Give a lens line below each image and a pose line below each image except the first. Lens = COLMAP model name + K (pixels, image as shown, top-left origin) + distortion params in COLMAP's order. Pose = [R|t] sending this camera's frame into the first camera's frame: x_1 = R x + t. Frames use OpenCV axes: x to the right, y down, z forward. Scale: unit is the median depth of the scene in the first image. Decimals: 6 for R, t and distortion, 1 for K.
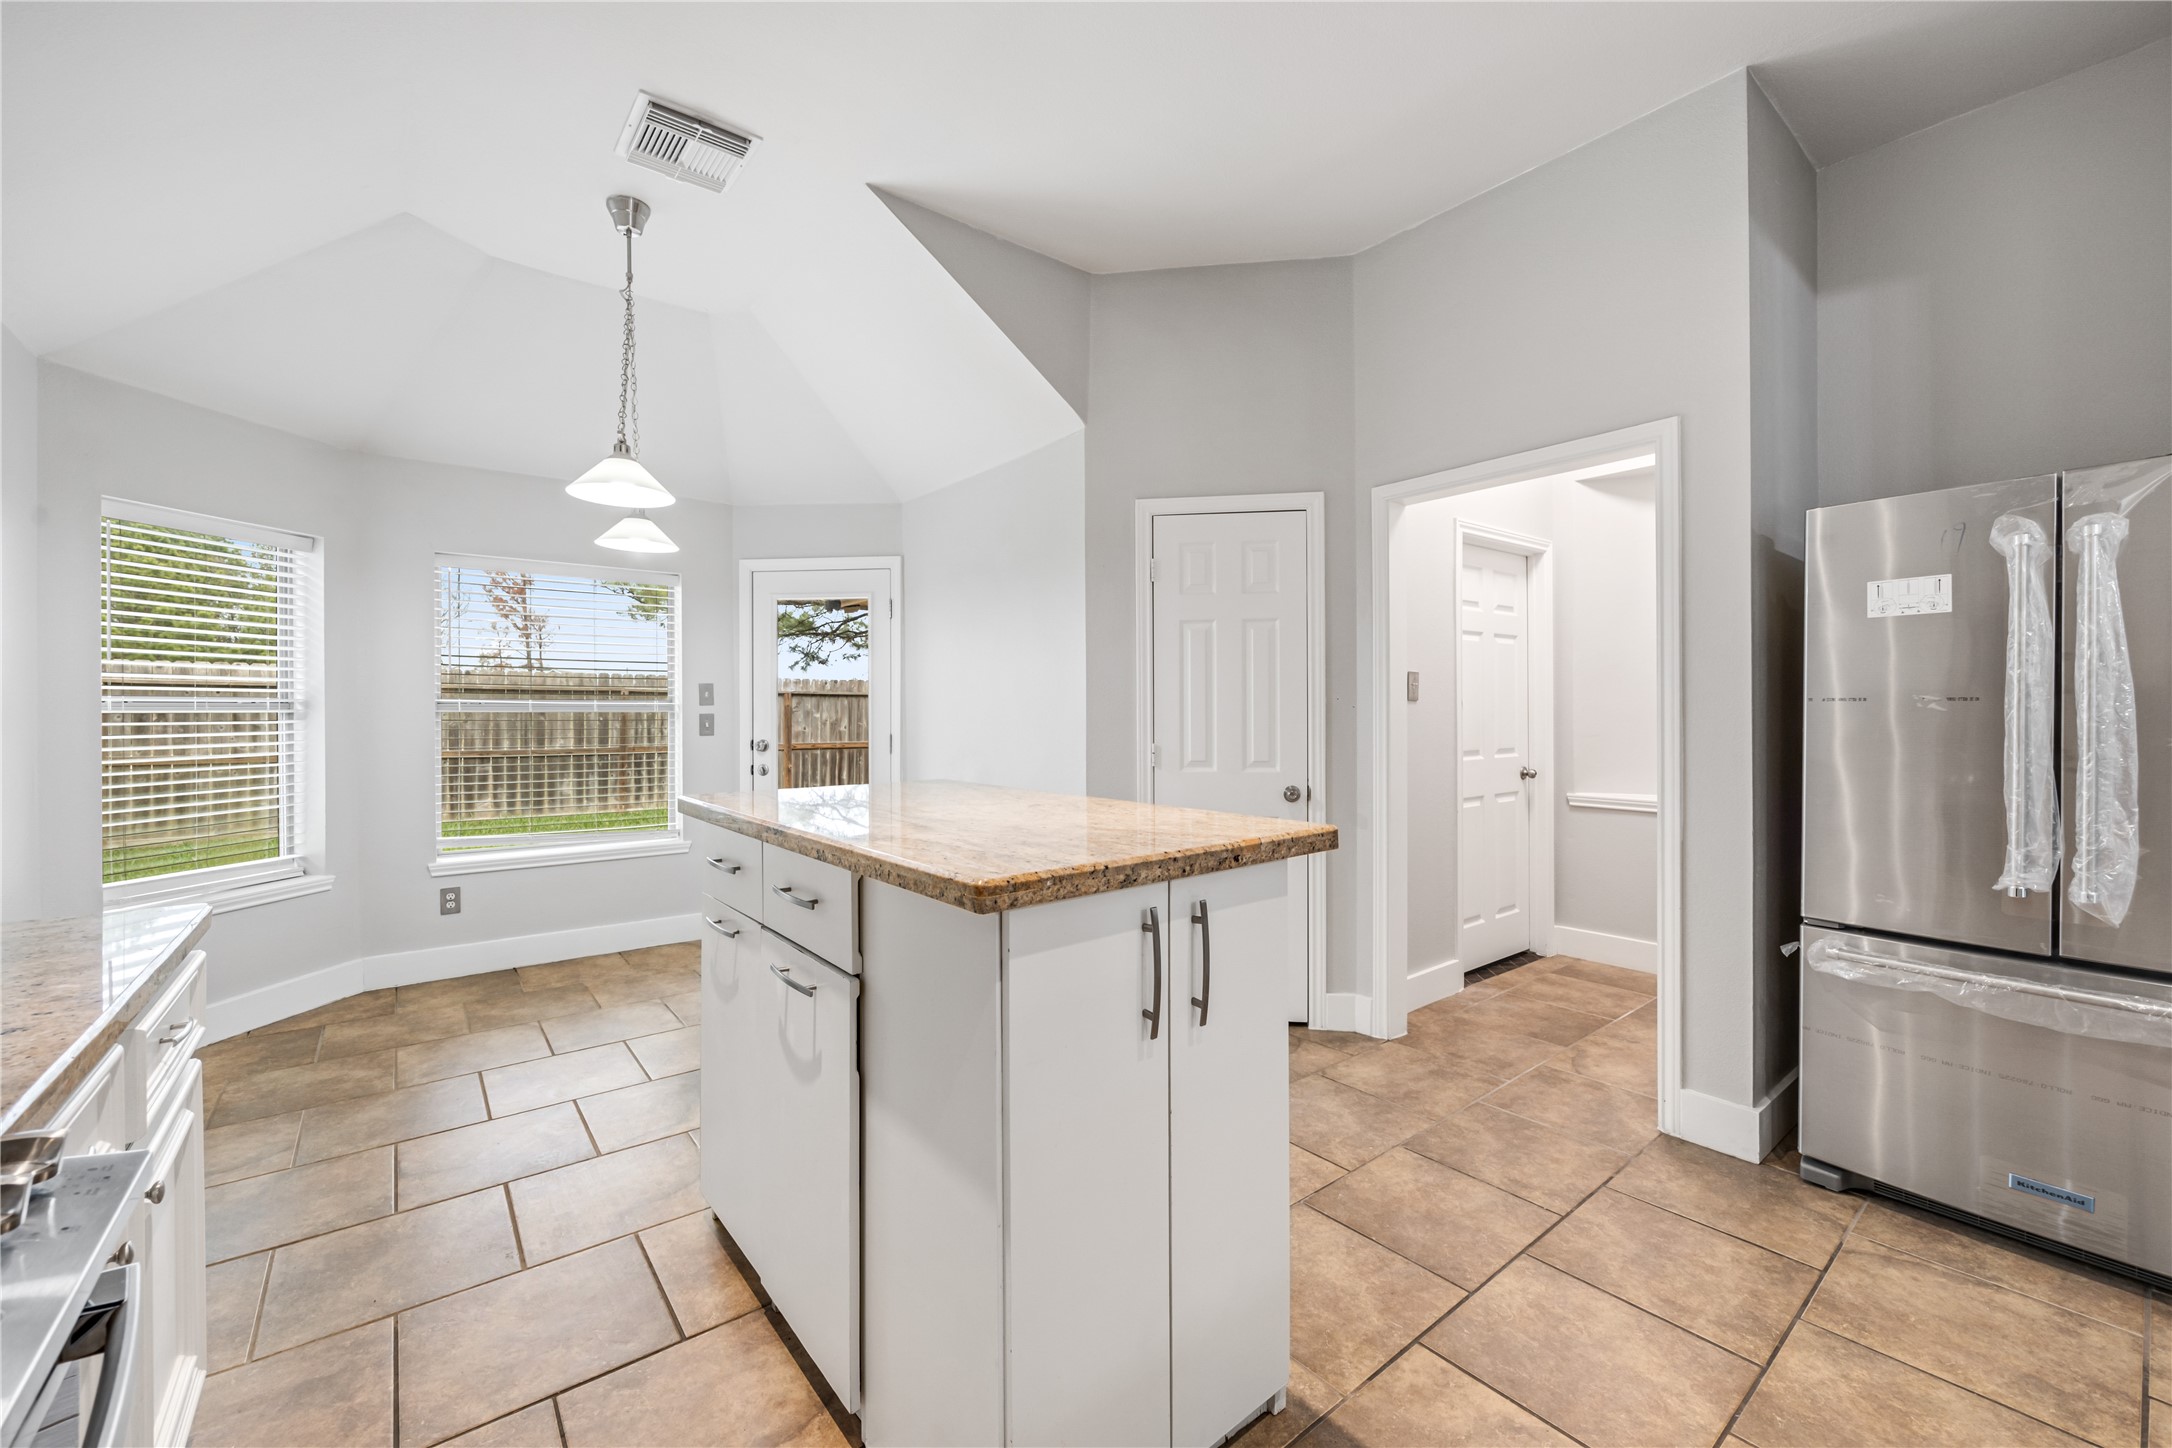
lens RADIAL K [[866.9, 0, 1077.7], [0, 866.9, 712.2], [0, 0, 1]] dist [-0.005476, 0.000670]
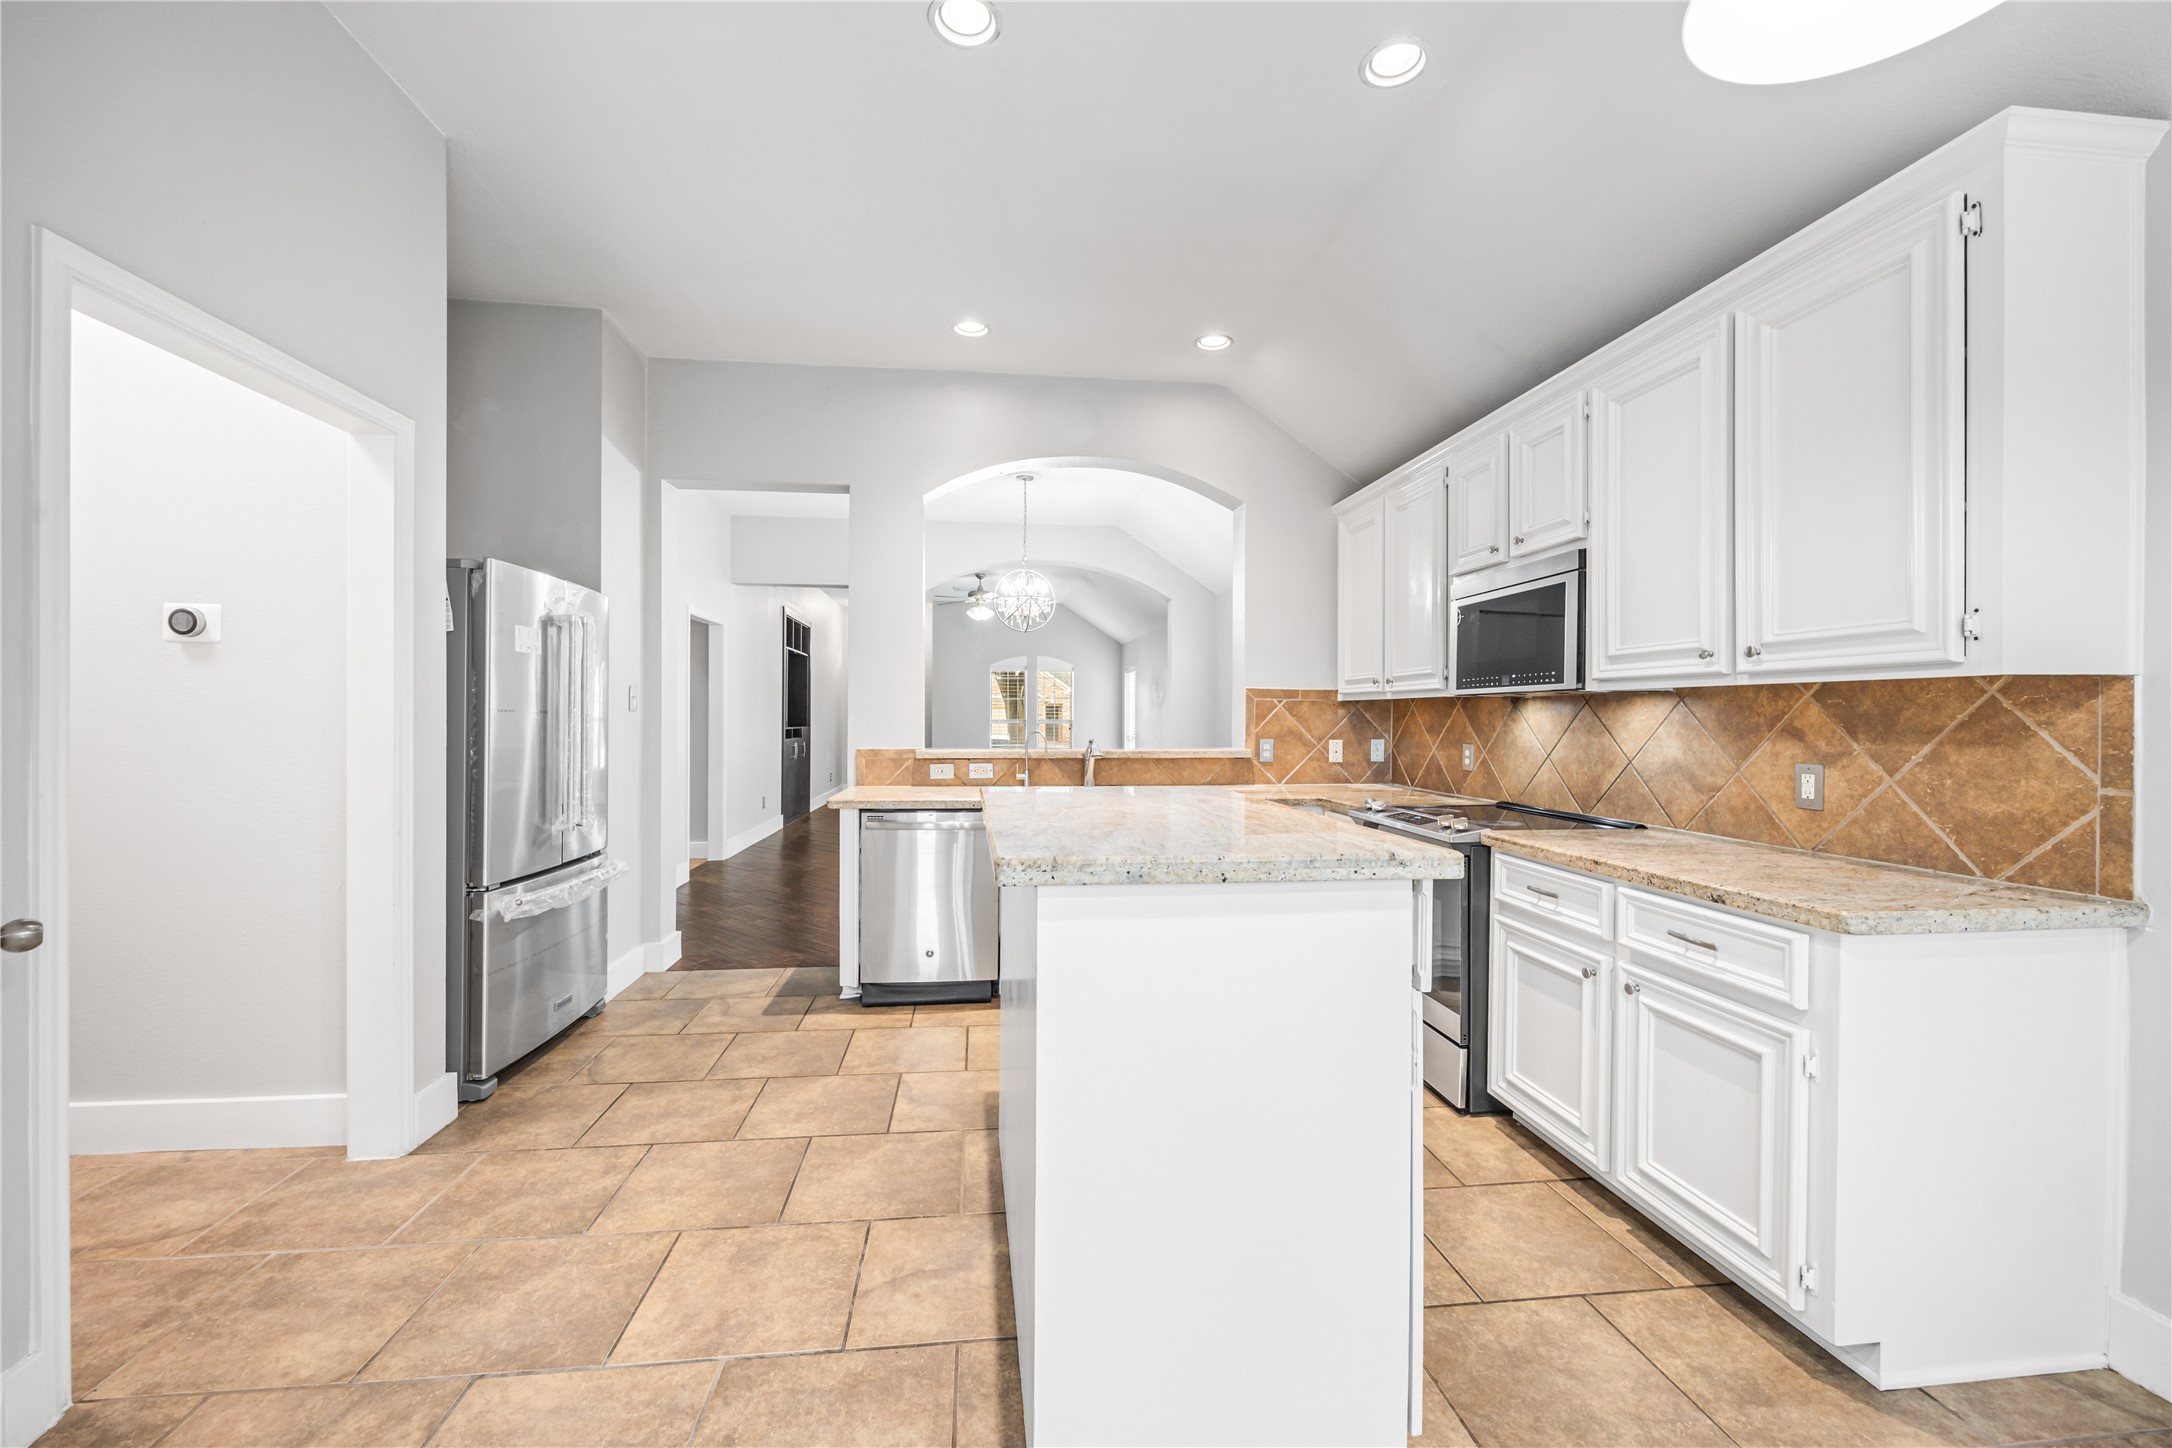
lens RADIAL K [[866.9, 0, 1084.1], [0, 866.9, 726.9], [0, 0, 1]] dist [-0.005476, 0.000670]
pose [[-0.856982, -0.006624, 0.515304, -0.344519], [-0.003611, 0.999970, 0.006850, -0.000556], [-0.515334, 0.004010, -0.856980, 1.063741]]
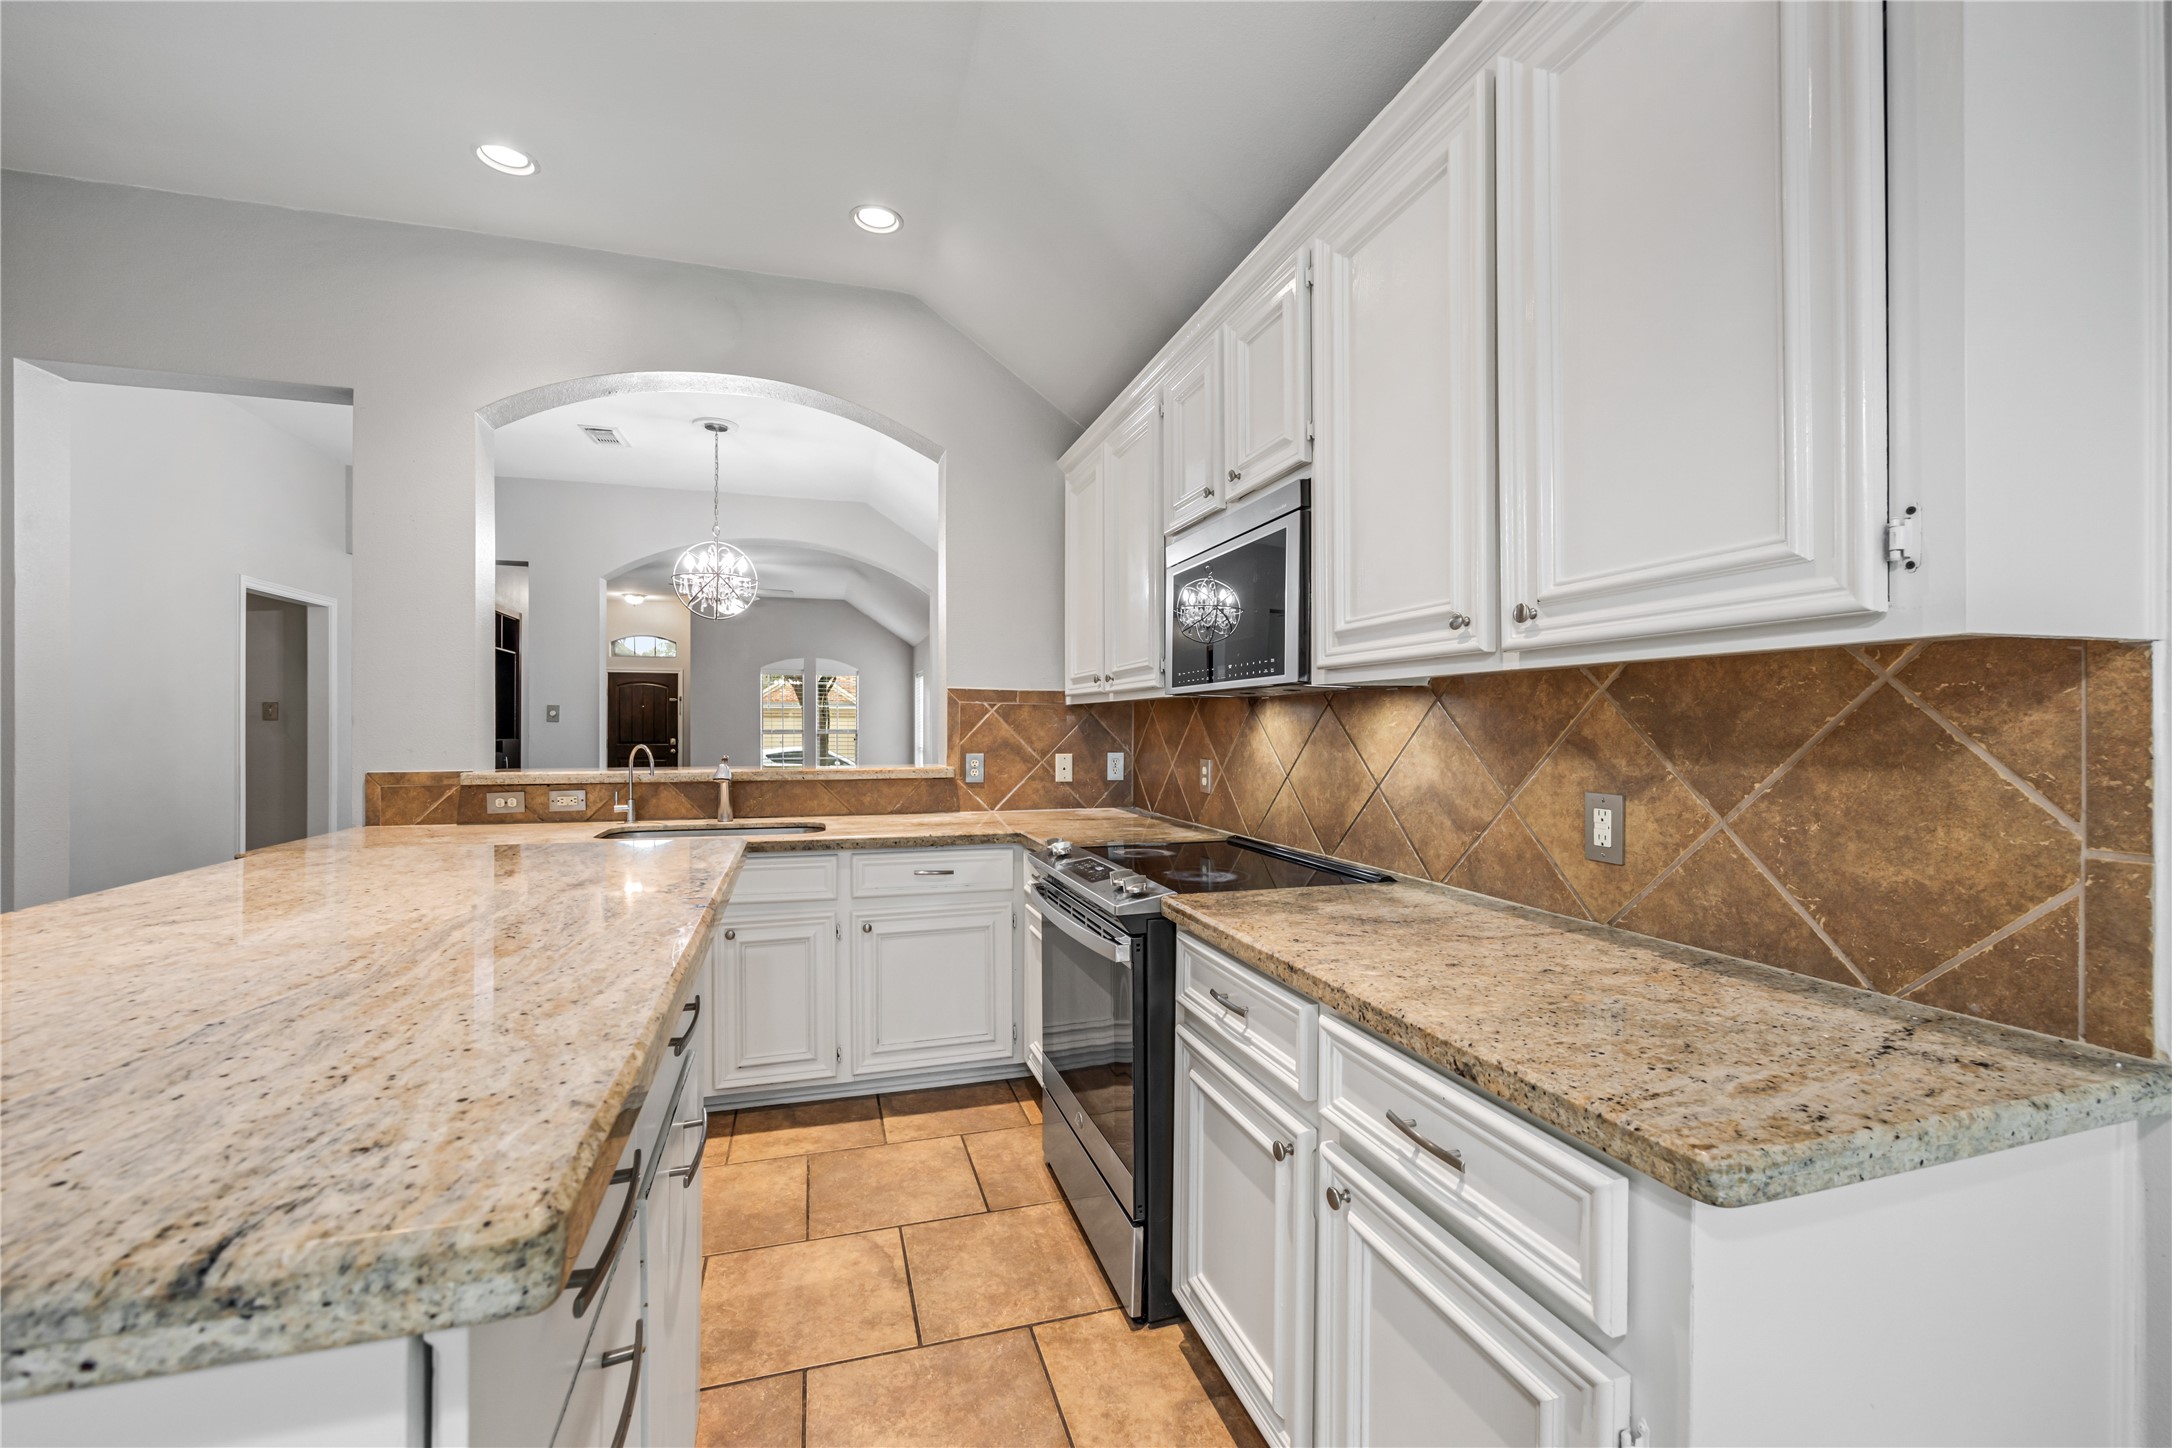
lens RADIAL K [[866.9, 0, 1084.5], [0, 866.9, 732.5], [0, 0, 1]] dist [-0.005476, 0.000670]
pose [[-0.934955, -0.001218, 0.354765, -0.390889], [-0.000587, 0.999998, 0.001887, -0.000943], [-0.354766, 0.001556, -0.934954, 0.700863]]
